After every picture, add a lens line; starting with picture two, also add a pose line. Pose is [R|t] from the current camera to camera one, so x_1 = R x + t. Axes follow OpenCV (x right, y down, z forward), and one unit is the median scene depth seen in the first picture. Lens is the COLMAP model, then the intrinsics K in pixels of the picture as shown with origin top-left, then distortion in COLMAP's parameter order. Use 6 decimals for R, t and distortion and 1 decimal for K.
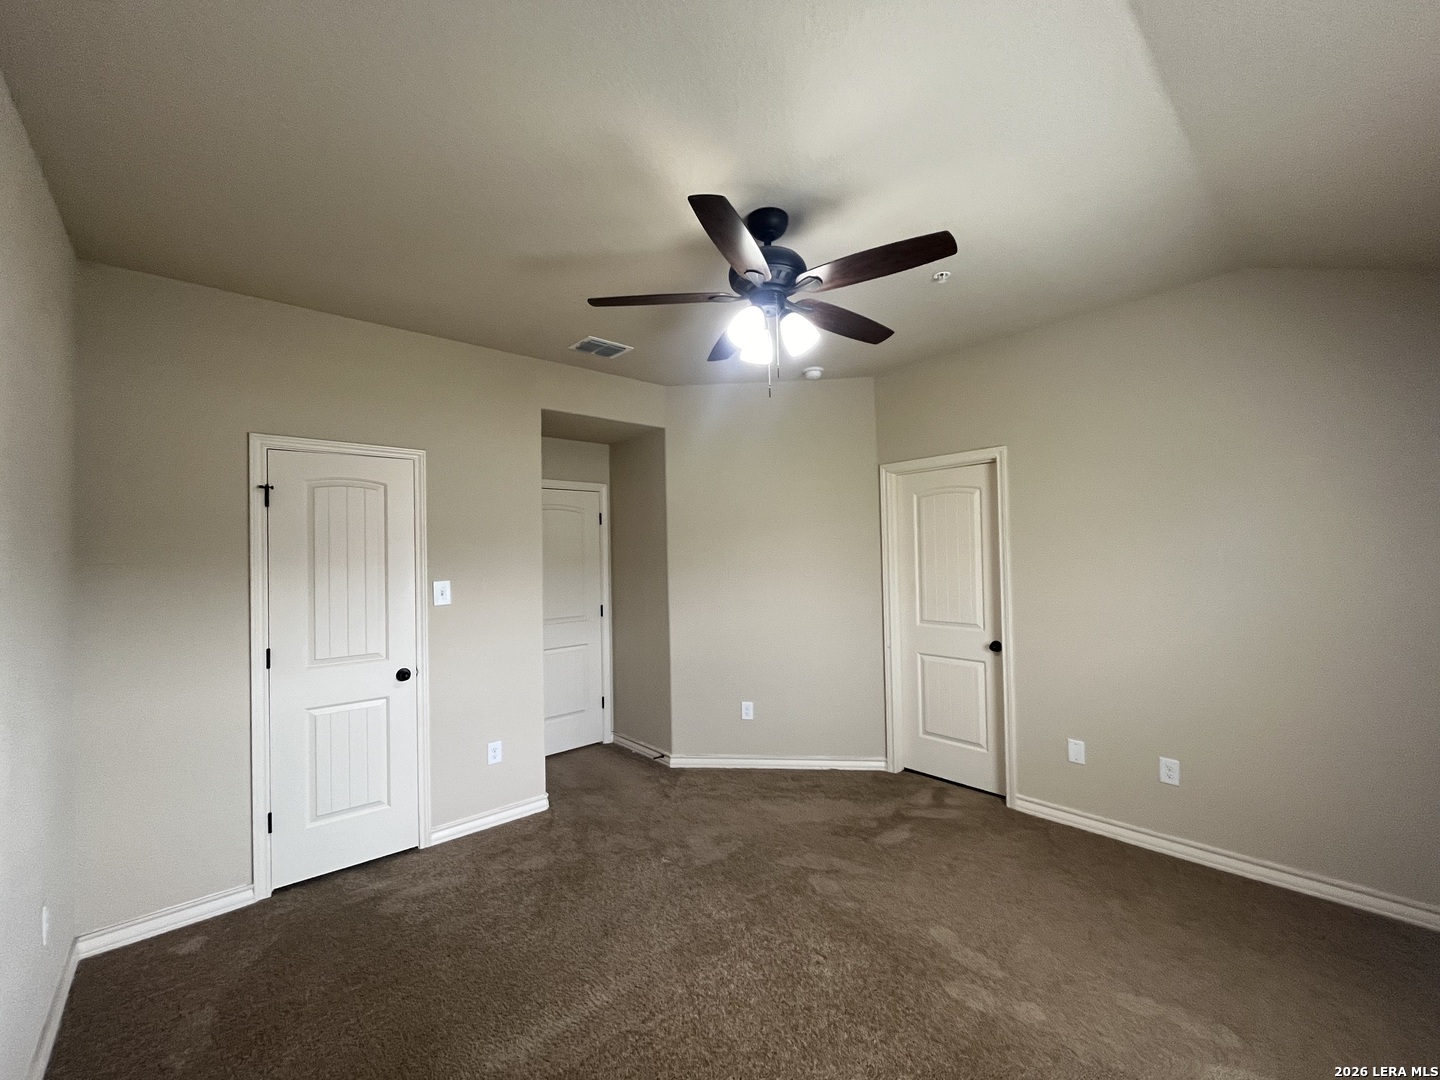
lens RADIAL K [[578.5, 0, 718.8], [0, 578.5, 542.5], [0, 0, 1]] dist [-0.001829, -0.000460]
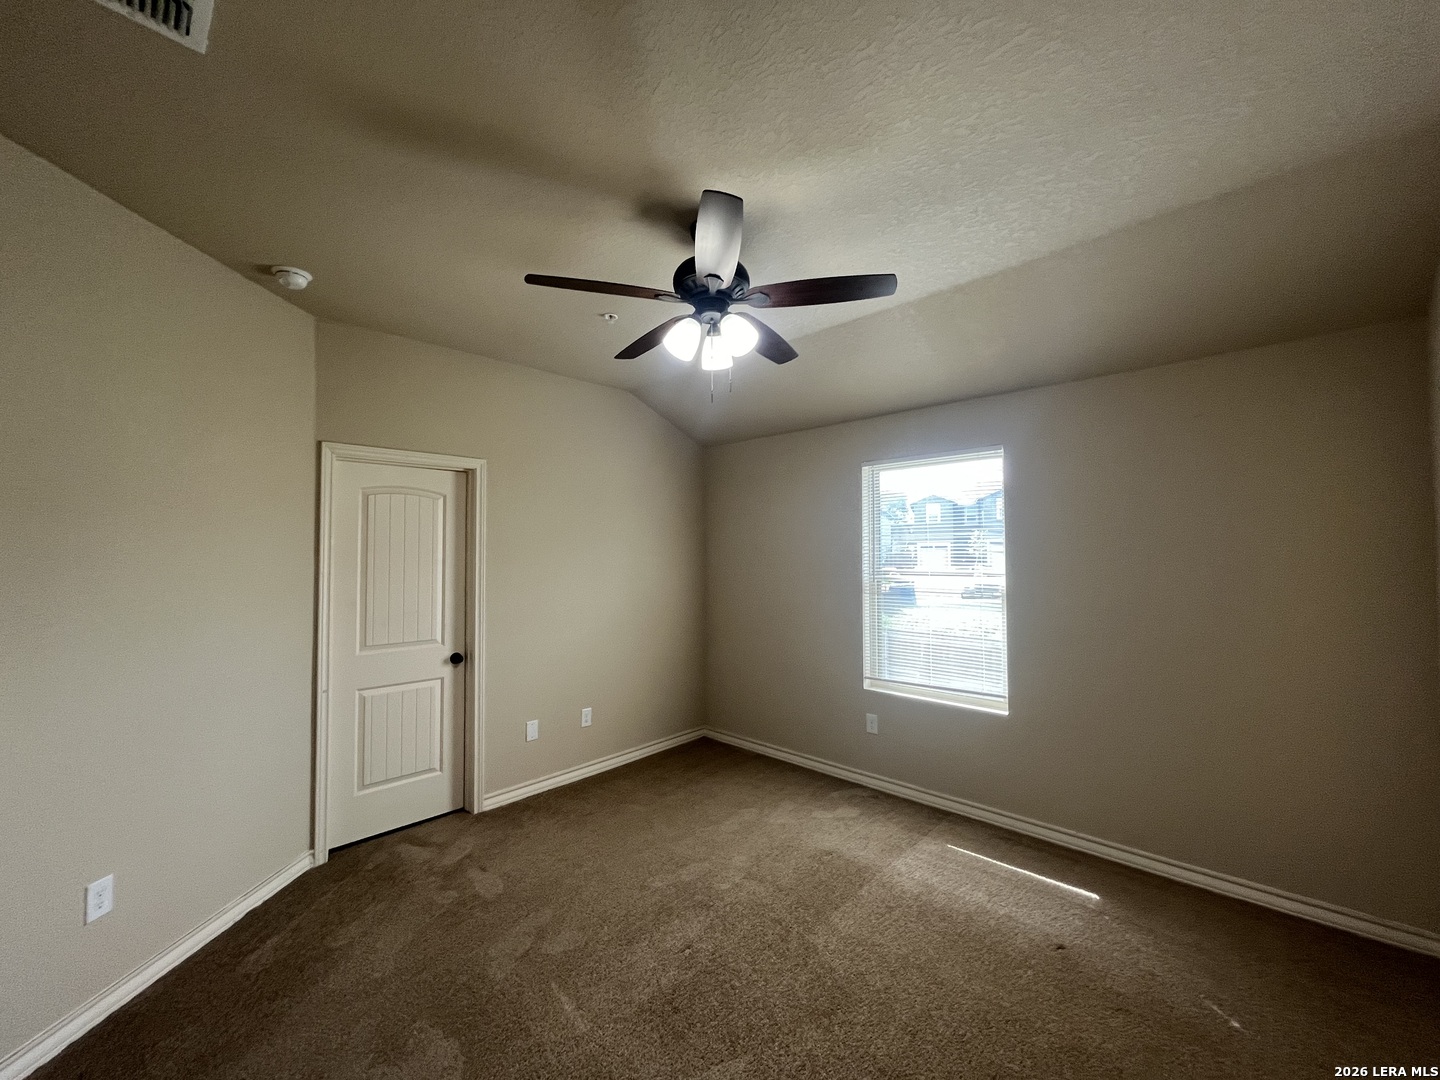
lens RADIAL K [[578.5, 0, 714.2], [0, 578.5, 546.8], [0, 0, 1]] dist [-0.001829, -0.000460]
pose [[-0.070723, 0.039504, 0.996713, -0.597895], [-0.008668, 0.999153, -0.040216, 0.027975], [-0.997458, -0.011484, -0.070321, 0.701425]]
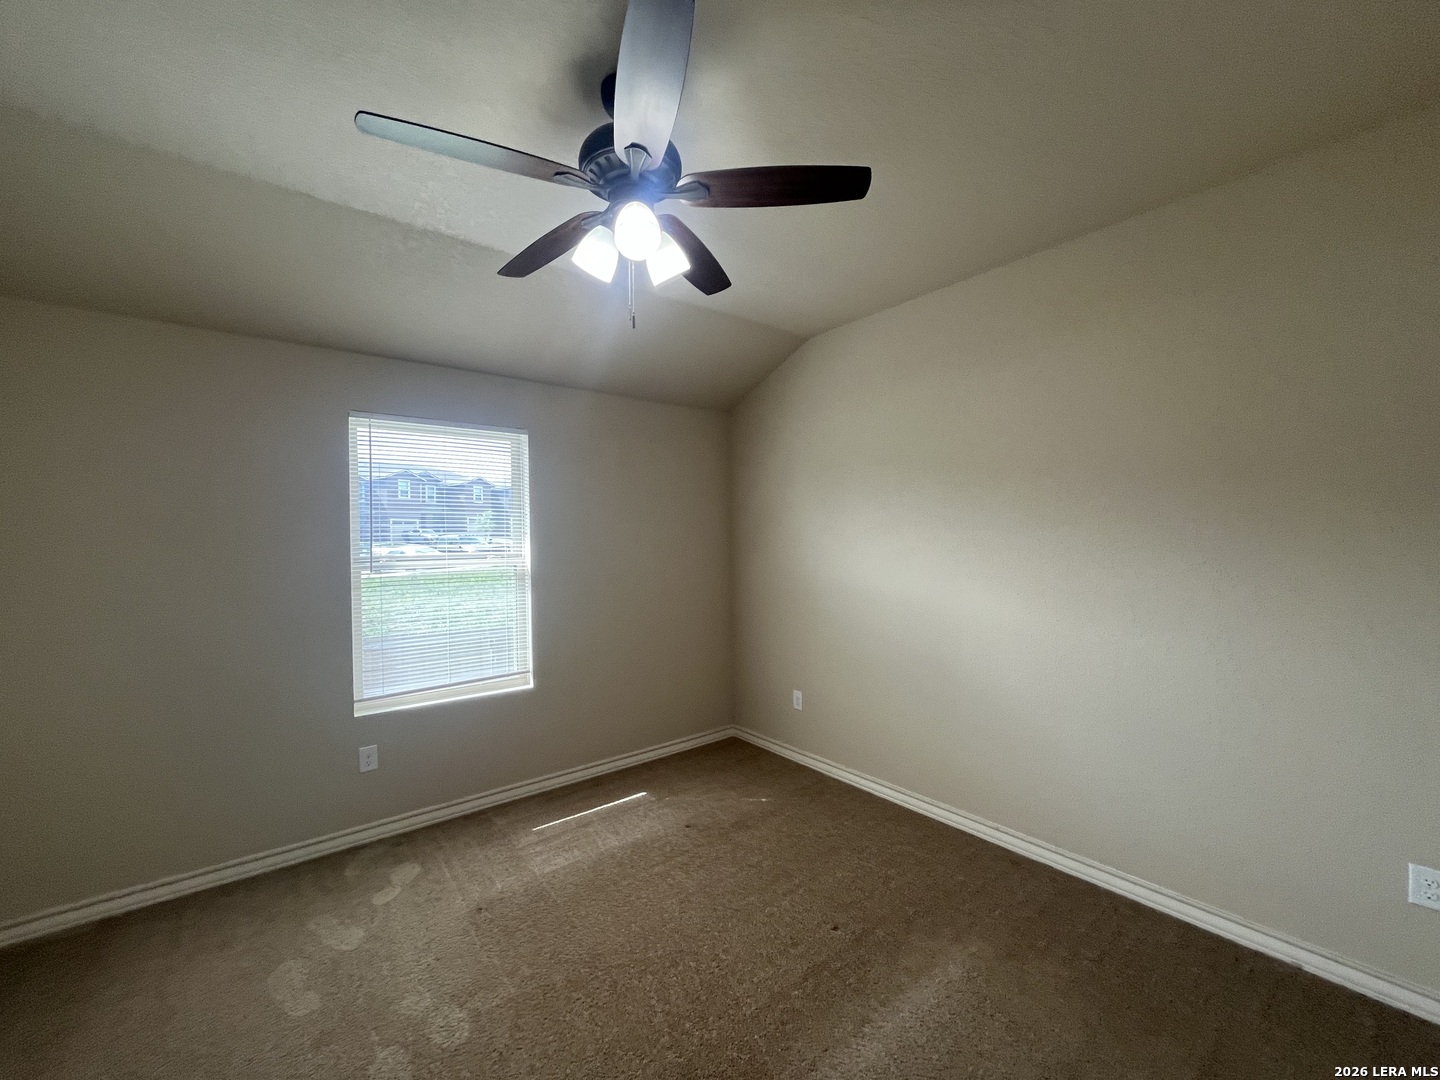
lens RADIAL K [[578.5, 0, 726.0], [0, 578.5, 541.8], [0, 0, 1]] dist [-0.001829, -0.000460]
pose [[-0.998391, 0.035399, 0.044307, -0.034714], [0.034815, 0.999298, -0.013870, 0.034033], [-0.044767, -0.012305, -0.998922, 1.170227]]
